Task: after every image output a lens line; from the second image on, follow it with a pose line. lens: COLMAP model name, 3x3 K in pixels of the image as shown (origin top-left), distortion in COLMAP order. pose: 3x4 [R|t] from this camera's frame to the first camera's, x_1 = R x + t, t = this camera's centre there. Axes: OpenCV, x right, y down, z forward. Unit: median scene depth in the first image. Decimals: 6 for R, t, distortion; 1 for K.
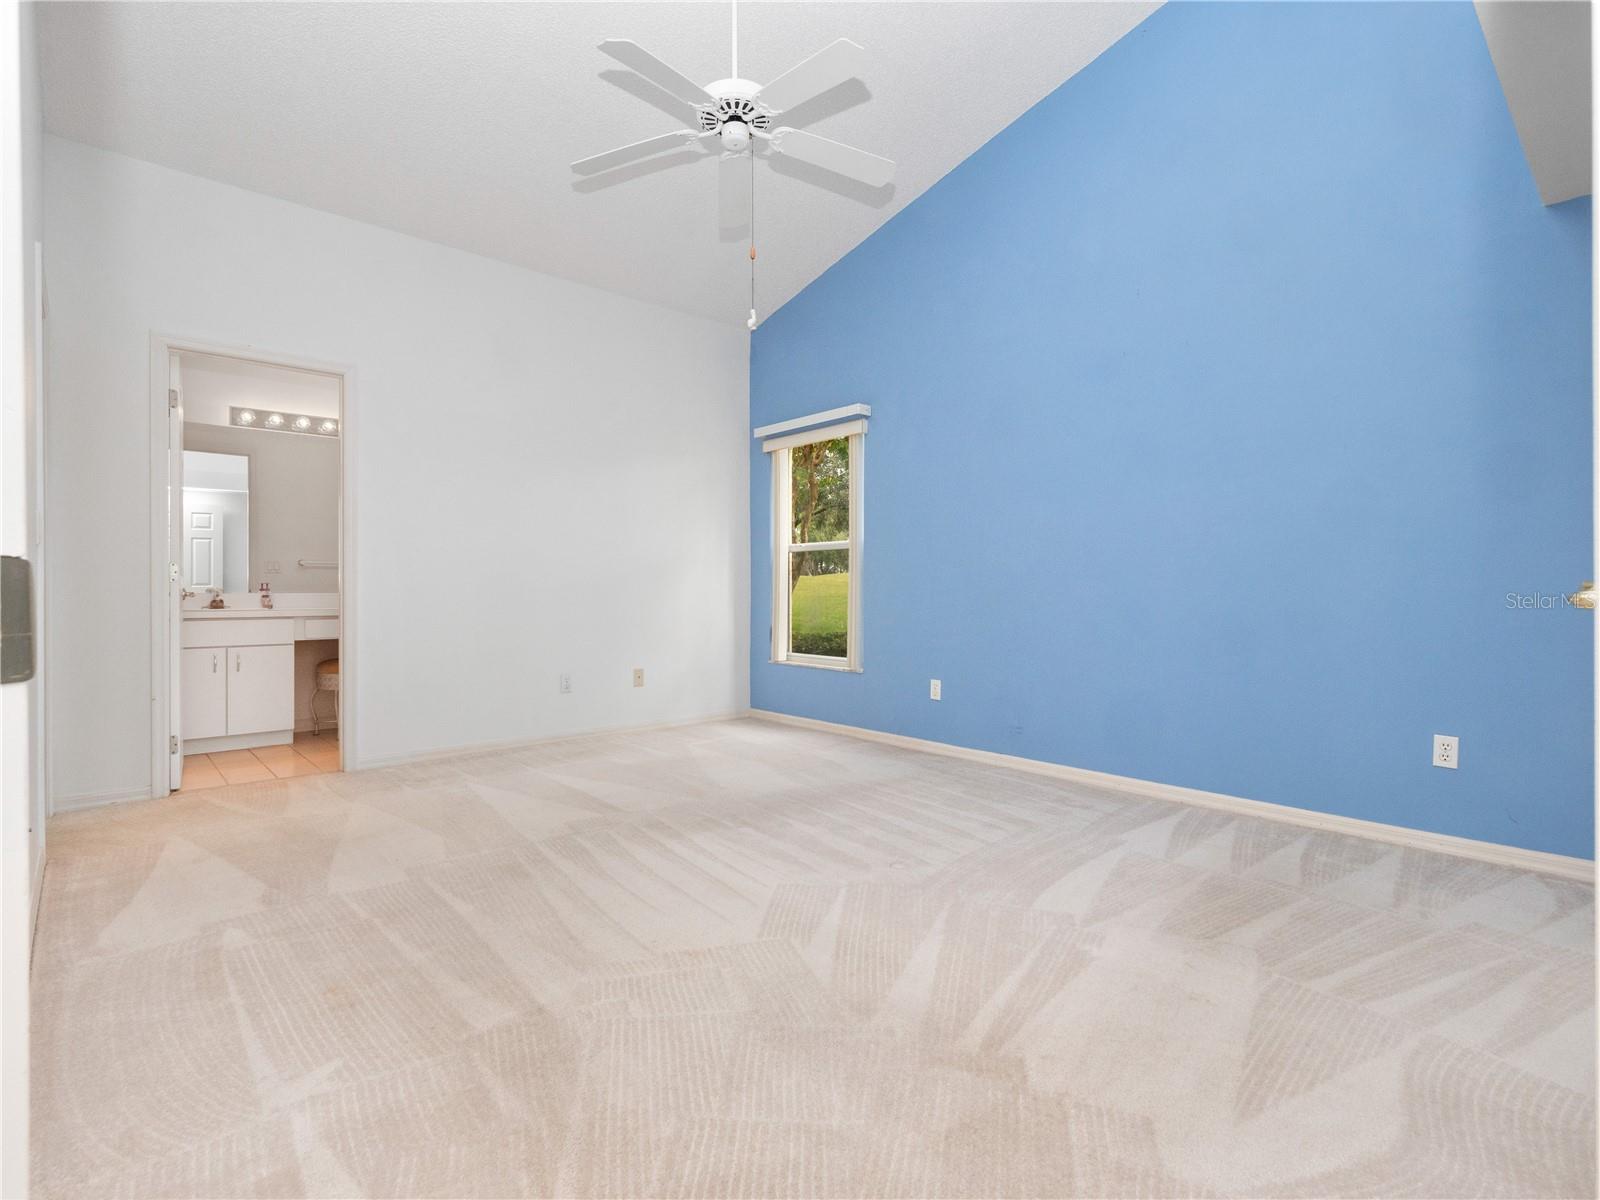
lens RADIAL K [[799.0, 0, 803.3], [0, 799.0, 596.9], [0, 0, 1]] dist [-0.001380, -0.000145]
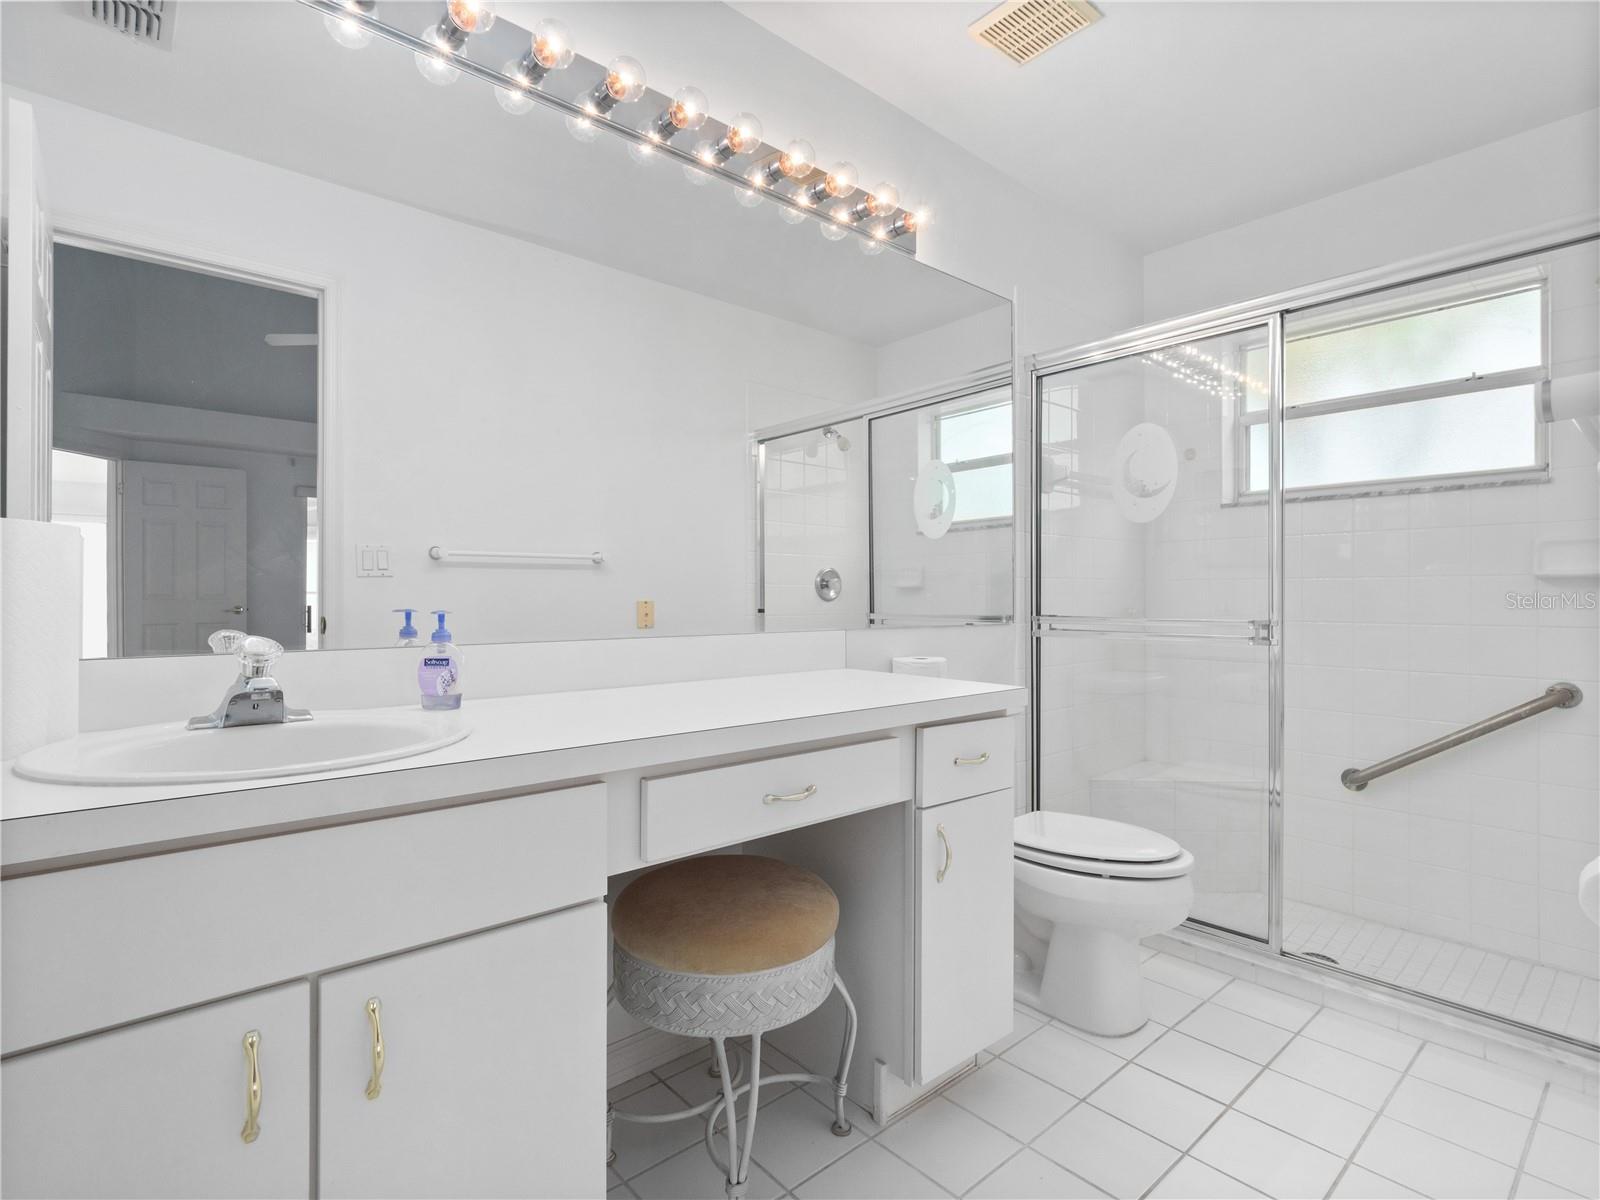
lens RADIAL K [[799.0, 0, 796.6], [0, 799.0, 601.3], [0, 0, 1]] dist [-0.001380, -0.000145]
pose [[0.999592, -0.002866, -0.028416, -0.566578], [0.002847, 0.999996, -0.000709, -0.021098], [0.028418, 0.000628, 0.999596, 0.767229]]
